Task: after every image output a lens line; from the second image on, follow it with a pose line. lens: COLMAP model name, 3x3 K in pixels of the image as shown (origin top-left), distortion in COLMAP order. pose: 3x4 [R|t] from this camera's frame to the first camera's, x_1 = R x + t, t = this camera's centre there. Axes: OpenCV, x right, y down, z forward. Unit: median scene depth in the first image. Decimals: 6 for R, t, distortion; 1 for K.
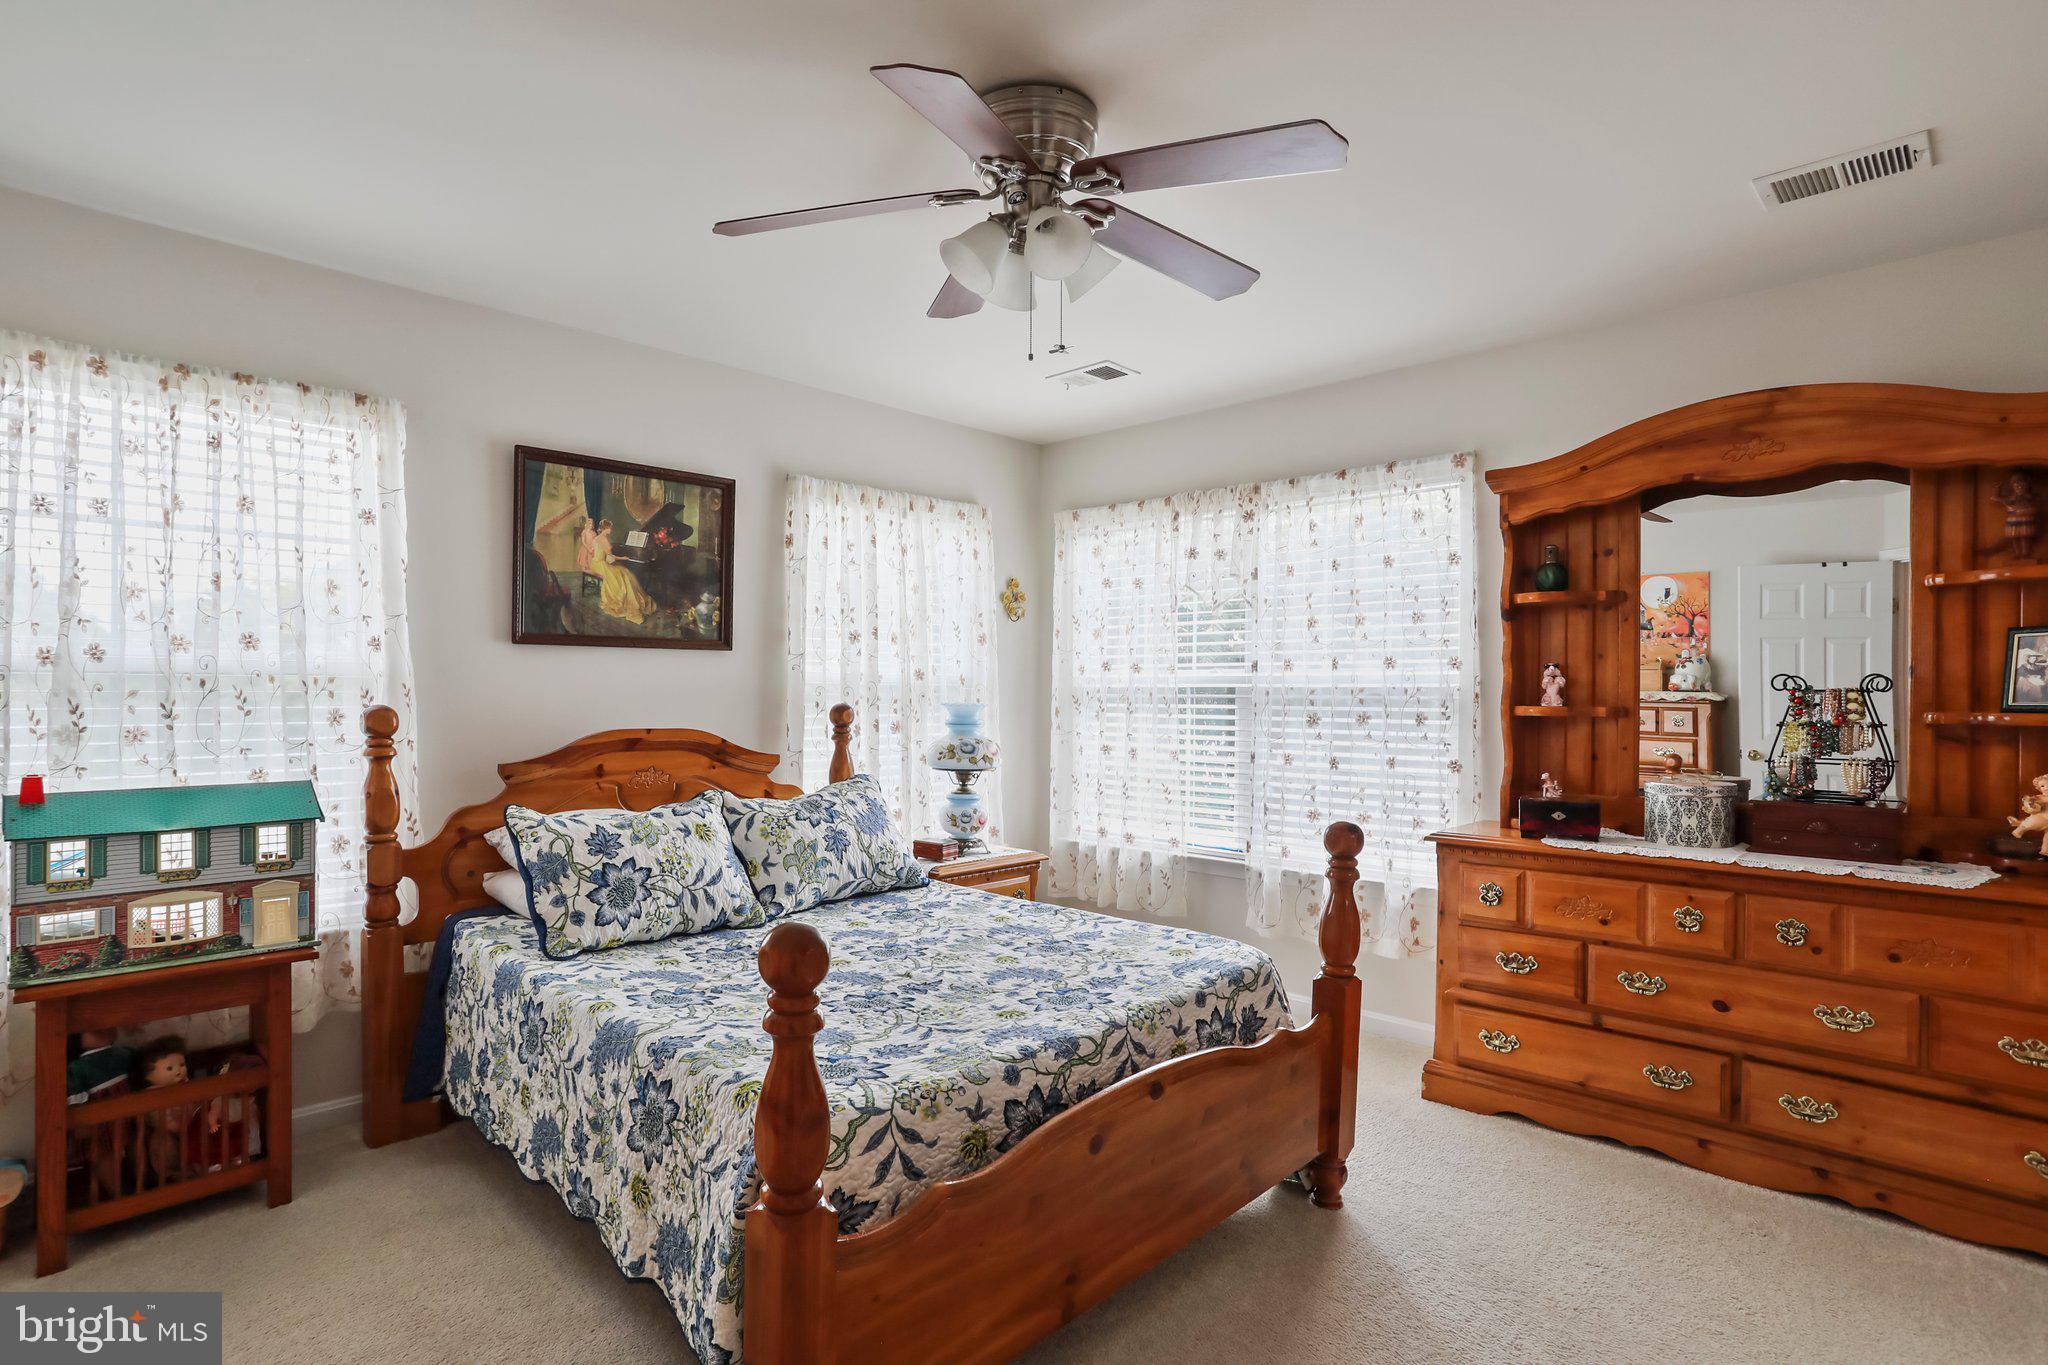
lens RADIAL K [[995.8, 0, 1020.1], [0, 995.8, 694.0], [0, 0, 1]] dist [-0.033311, 0.002984]
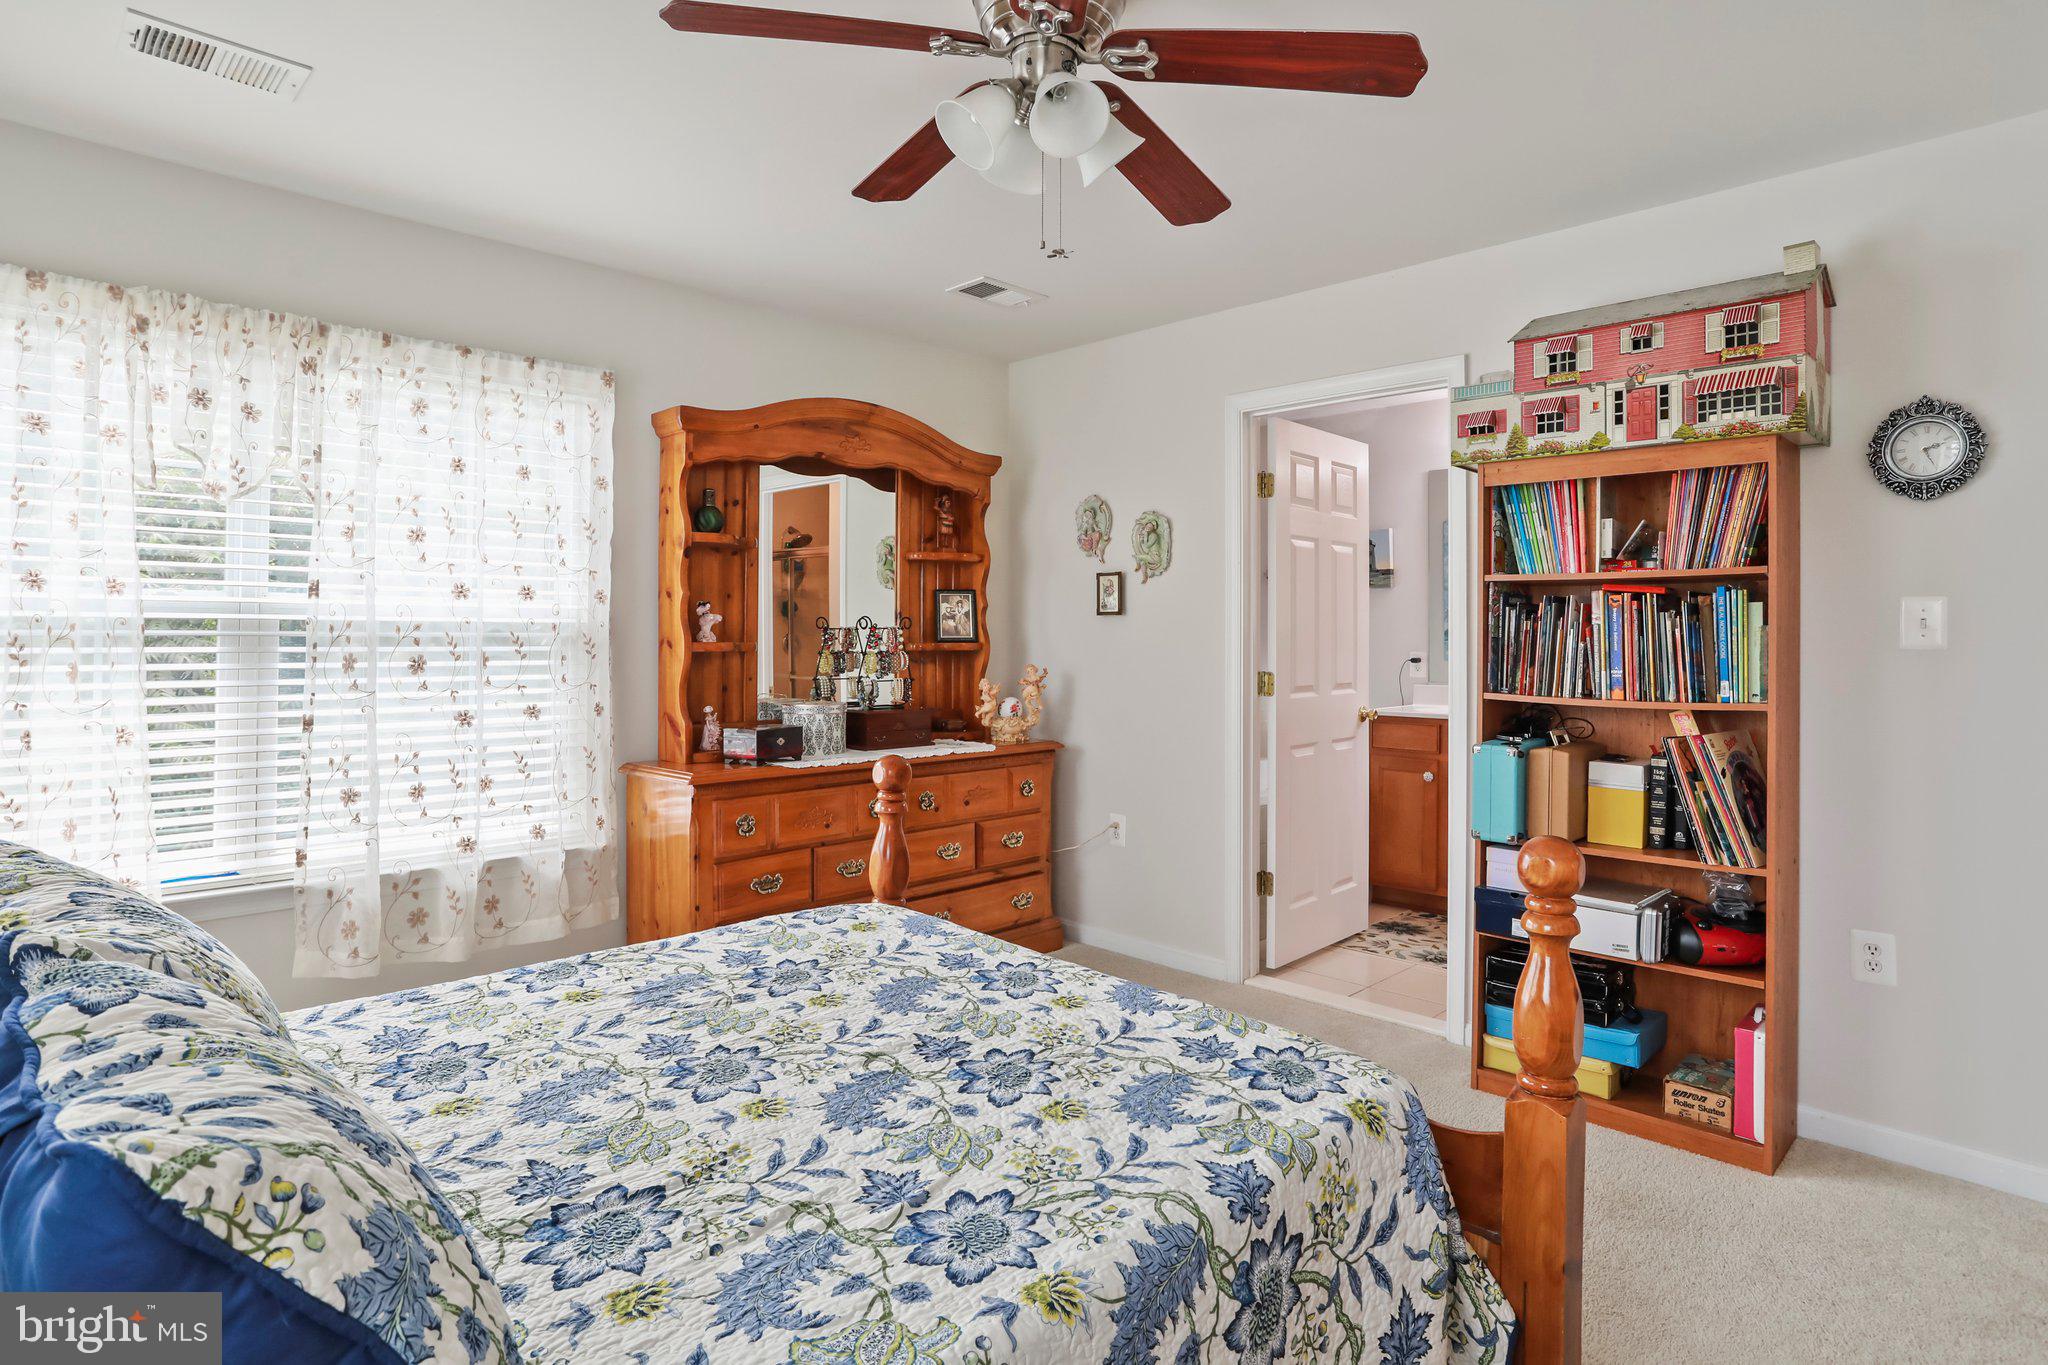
lens RADIAL K [[1051.7, 0, 1020.7], [0, 1051.7, 630.6], [0, 0, 1]] dist [-0.029057, 0.005759]
pose [[0.059839, 0.002740, 0.998204, -0.564707], [-0.000880, 0.999996, -0.002692, 0.002476], [-0.998208, -0.000718, 0.059841, 0.608164]]
